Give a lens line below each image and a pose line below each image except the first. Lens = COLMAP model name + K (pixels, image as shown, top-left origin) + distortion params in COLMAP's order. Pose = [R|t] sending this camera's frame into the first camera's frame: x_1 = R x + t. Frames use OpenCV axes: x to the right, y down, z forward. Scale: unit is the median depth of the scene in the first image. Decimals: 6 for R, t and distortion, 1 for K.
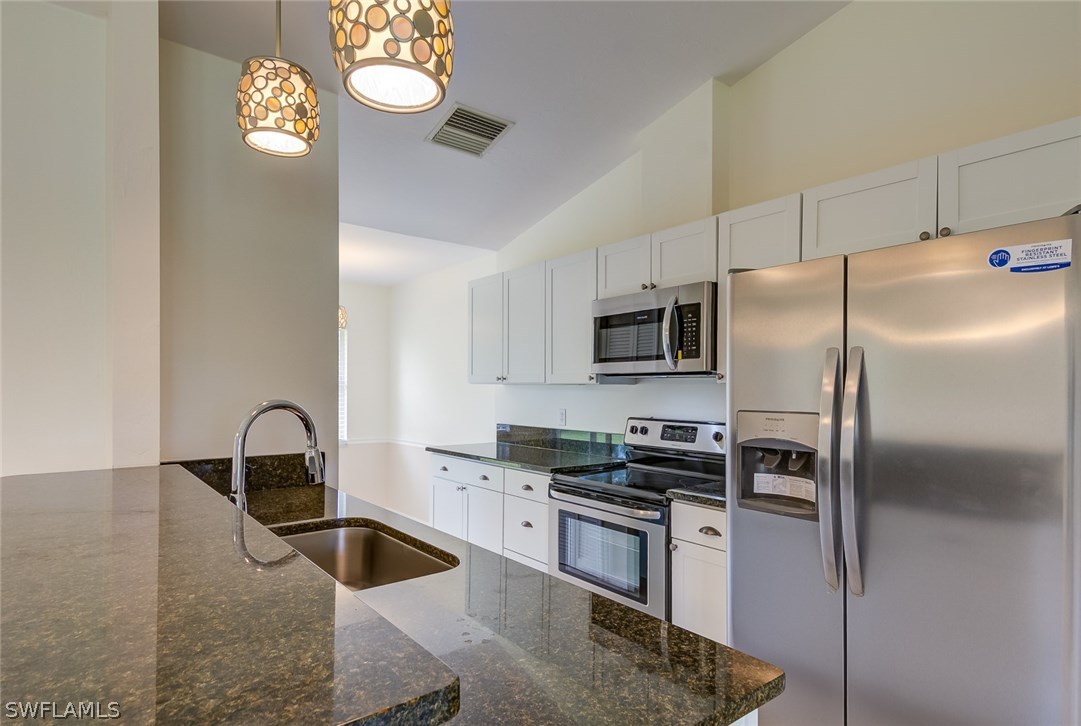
lens RADIAL K [[579.7, 0, 541.4], [0, 579.7, 389.0], [0, 0, 1]] dist [0.018853, -0.000220]
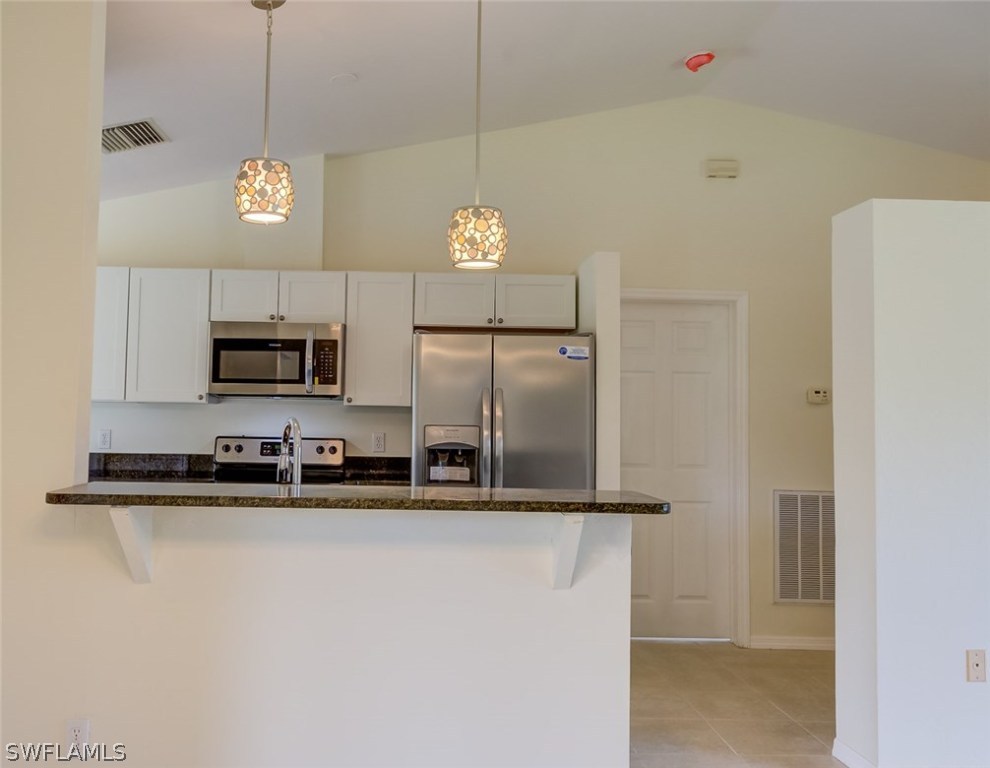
lens RADIAL K [[847.9, 0, 432.0], [0, 847.9, 356.1], [0, 0, 1]] dist [0.008427, 0.002833]
pose [[0.605007, 0.058231, 0.794088, -1.004633], [-0.011851, 0.997870, -0.064144, -0.000519], [-0.796132, 0.029397, 0.604409, -0.246894]]
